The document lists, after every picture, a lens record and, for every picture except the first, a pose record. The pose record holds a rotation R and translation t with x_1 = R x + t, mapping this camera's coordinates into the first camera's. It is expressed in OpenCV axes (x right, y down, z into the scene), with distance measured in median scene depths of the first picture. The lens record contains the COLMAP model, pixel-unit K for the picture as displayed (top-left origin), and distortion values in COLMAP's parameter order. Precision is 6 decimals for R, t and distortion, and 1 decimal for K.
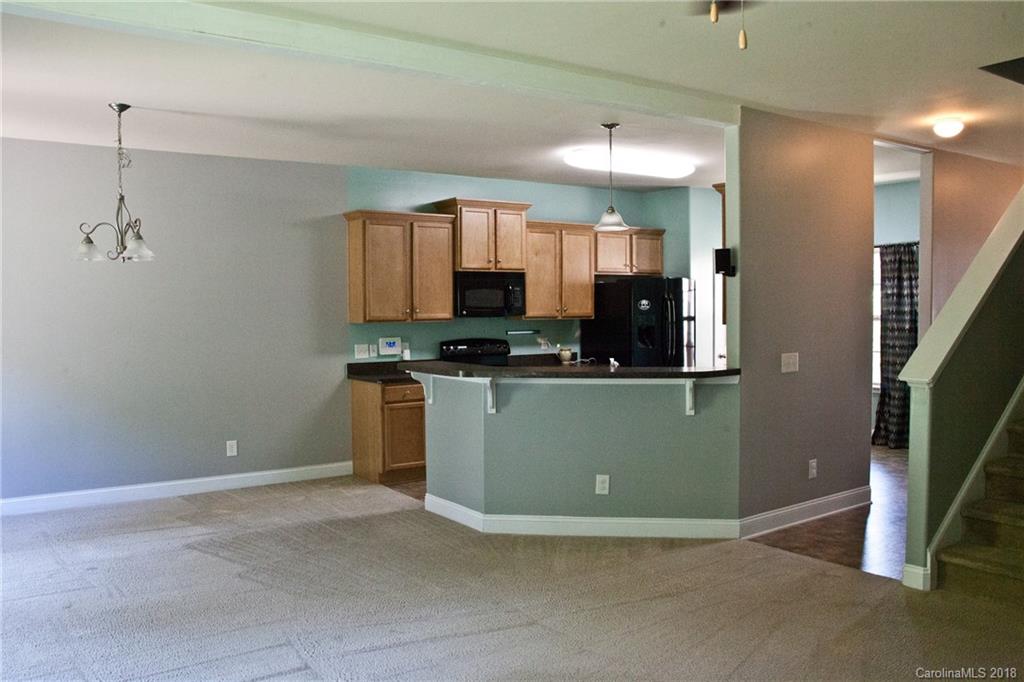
lens RADIAL K [[843.4, 0, 510.1], [0, 843.4, 344.2], [0, 0, 1]] dist [-0.093431, 0.000239]
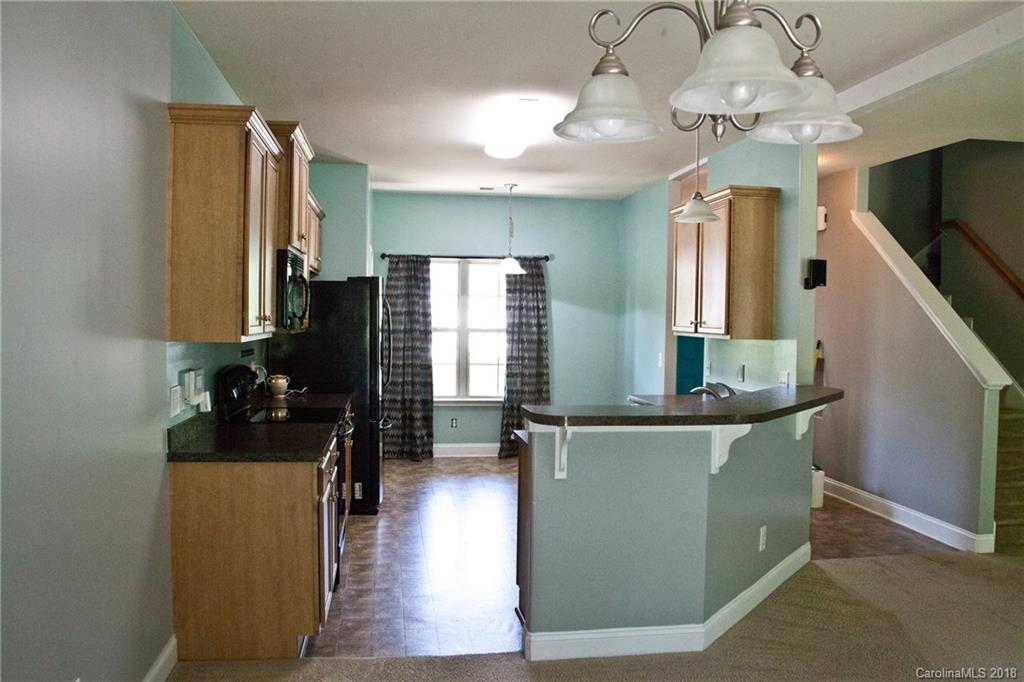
lens RADIAL K [[843.4, 0, 511.1], [0, 843.4, 338.8], [0, 0, 1]] dist [-0.093431, 0.000239]
pose [[0.423462, -0.008399, 0.905875, -0.630487], [0.022398, 0.999748, -0.001201, -0.026411], [-0.905637, 0.020798, 0.423544, 0.769367]]
